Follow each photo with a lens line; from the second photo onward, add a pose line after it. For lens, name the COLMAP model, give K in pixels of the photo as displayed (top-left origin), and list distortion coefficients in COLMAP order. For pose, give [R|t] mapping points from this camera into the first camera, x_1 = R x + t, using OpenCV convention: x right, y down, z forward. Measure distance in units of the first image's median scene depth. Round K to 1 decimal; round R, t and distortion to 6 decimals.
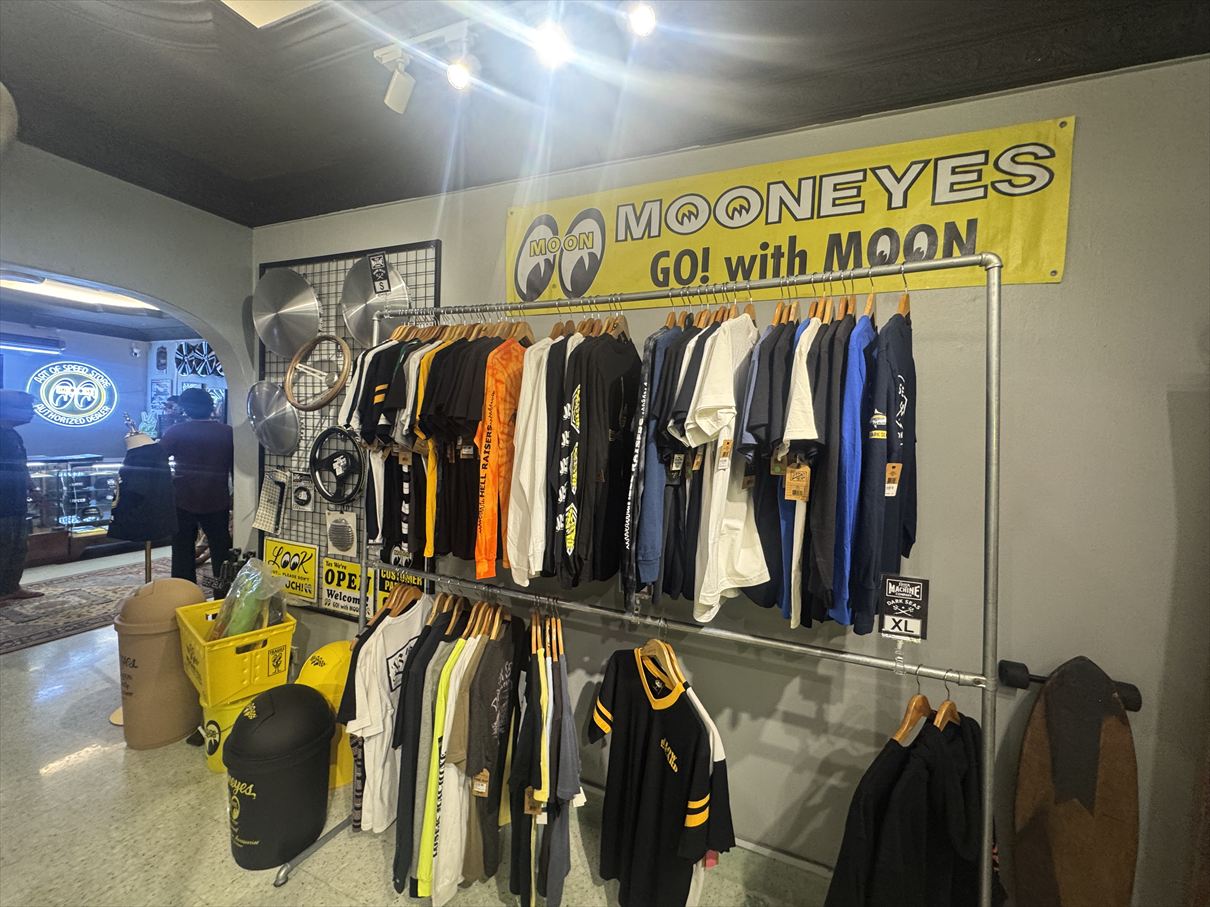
lens RADIAL K [[484.7, 0, 605.6], [0, 484.7, 450.1], [0, 0, 1]] dist [-0.001162, 0.000170]
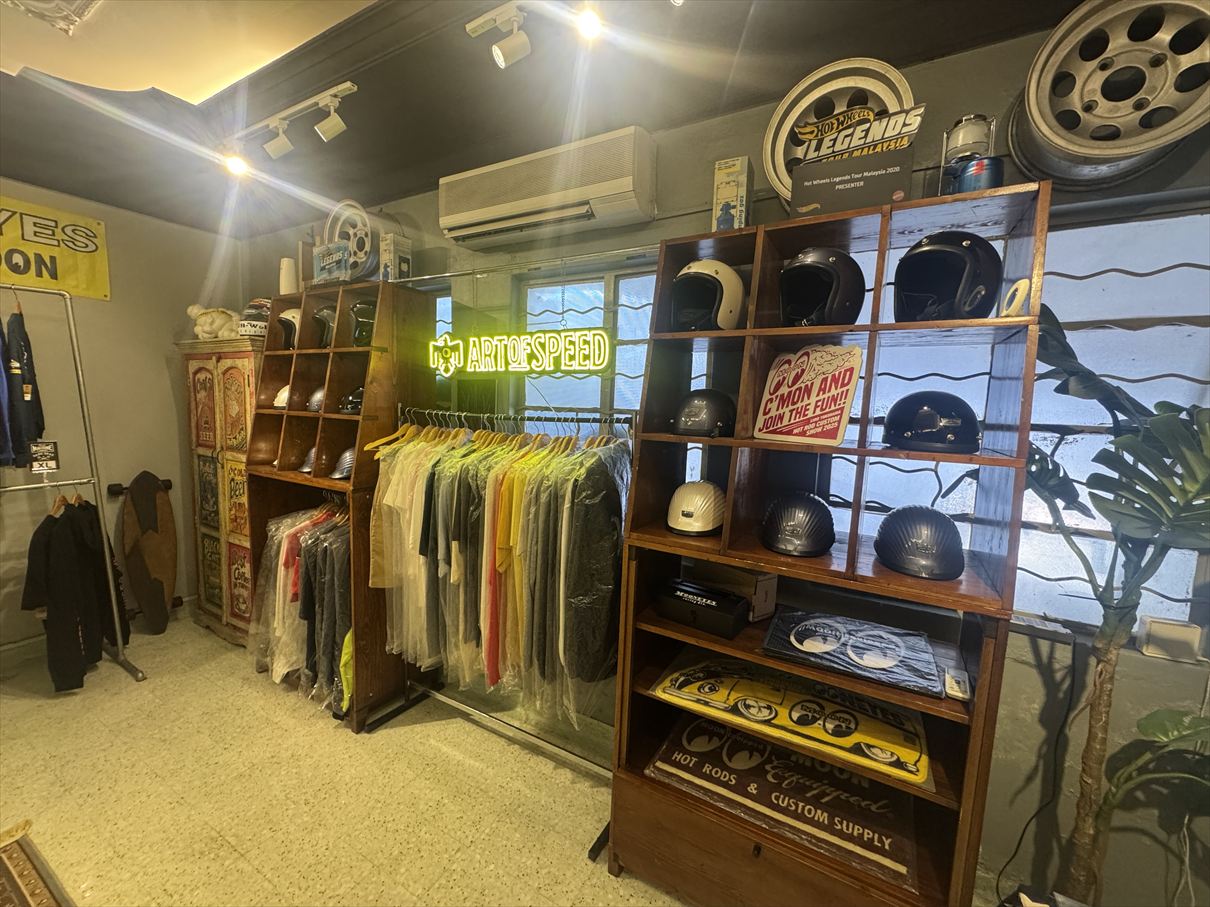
lens RADIAL K [[484.7, 0, 606.8], [0, 484.7, 453.2], [0, 0, 1]] dist [-0.001162, 0.000170]
pose [[0.120832, -0.138050, 0.983027, -1.005034], [0.019683, 0.990421, 0.136669, 0.066812], [-0.992478, 0.002835, 0.122392, -1.465145]]
